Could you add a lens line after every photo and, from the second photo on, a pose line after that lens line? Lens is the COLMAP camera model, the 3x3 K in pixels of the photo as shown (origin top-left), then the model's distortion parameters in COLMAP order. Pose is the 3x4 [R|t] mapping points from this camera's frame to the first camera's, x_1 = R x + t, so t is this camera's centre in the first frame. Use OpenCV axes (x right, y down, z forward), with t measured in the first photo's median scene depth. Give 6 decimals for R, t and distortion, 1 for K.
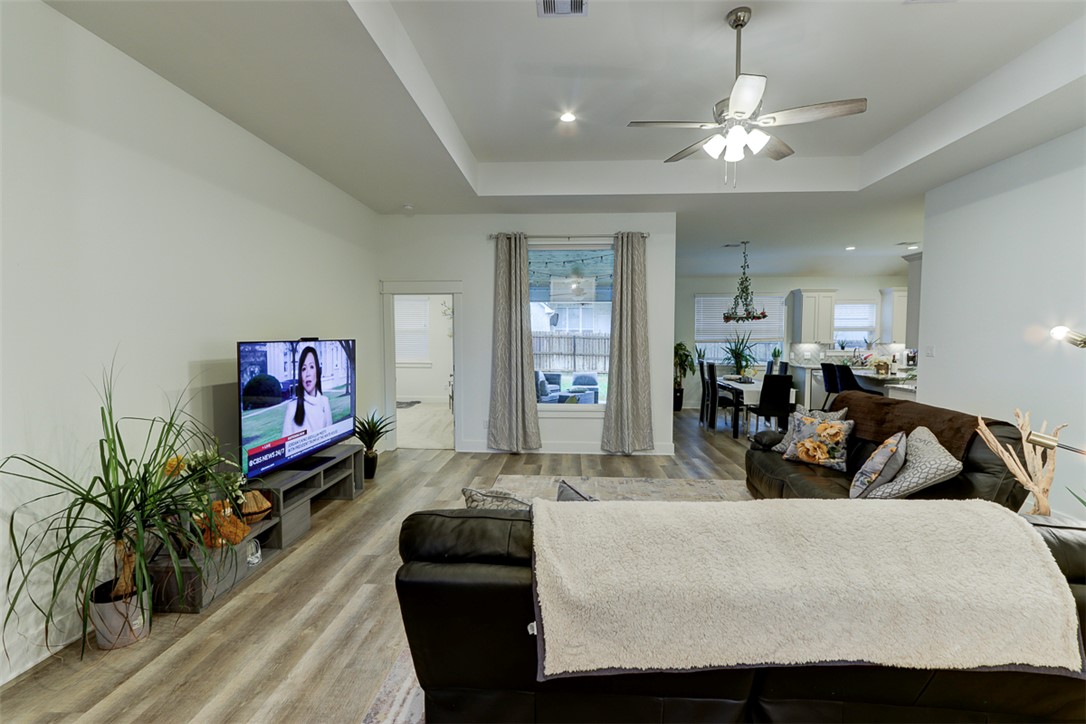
lens RADIAL K [[494.4, 0, 544.6], [0, 494.4, 355.0], [0, 0, 1]] dist [0.020791, 0.000560]
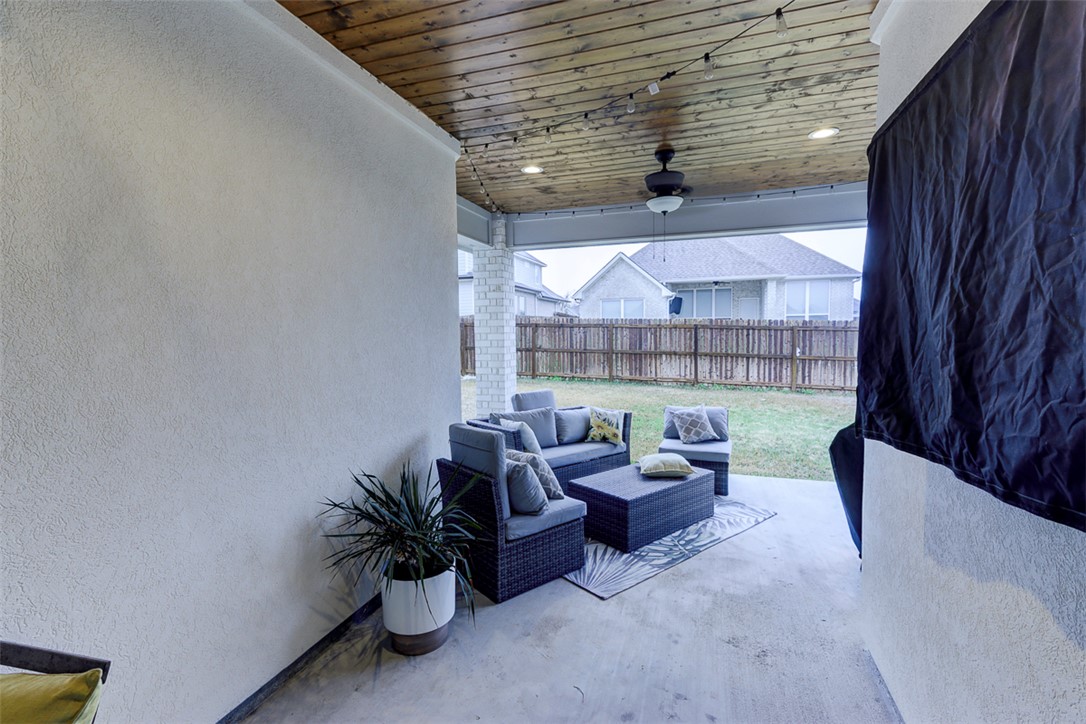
lens RADIAL K [[494.4, 0, 543.5], [0, 494.4, 360.3], [0, 0, 1]] dist [0.020791, 0.000560]
pose [[0.963428, 0.000591, -0.267965, 0.043128], [0.005502, 0.999743, 0.021986, -0.008344], [0.267909, -0.022656, 0.963178, 0.348643]]
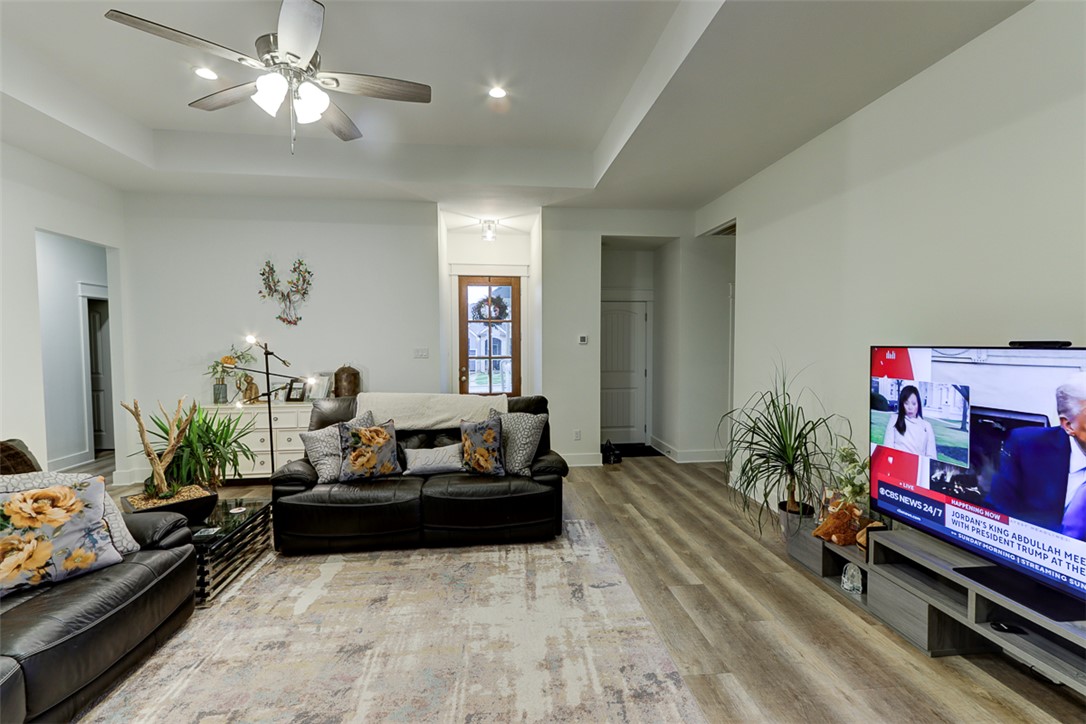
lens RADIAL K [[494.4, 0, 548.9], [0, 494.4, 368.6], [0, 0, 1]] dist [0.020791, 0.000560]
pose [[-0.983200, 0.010373, -0.182239, 0.091653], [-0.006602, 0.995710, 0.092294, -0.049629], [0.182415, 0.091946, -0.978913, 1.364929]]
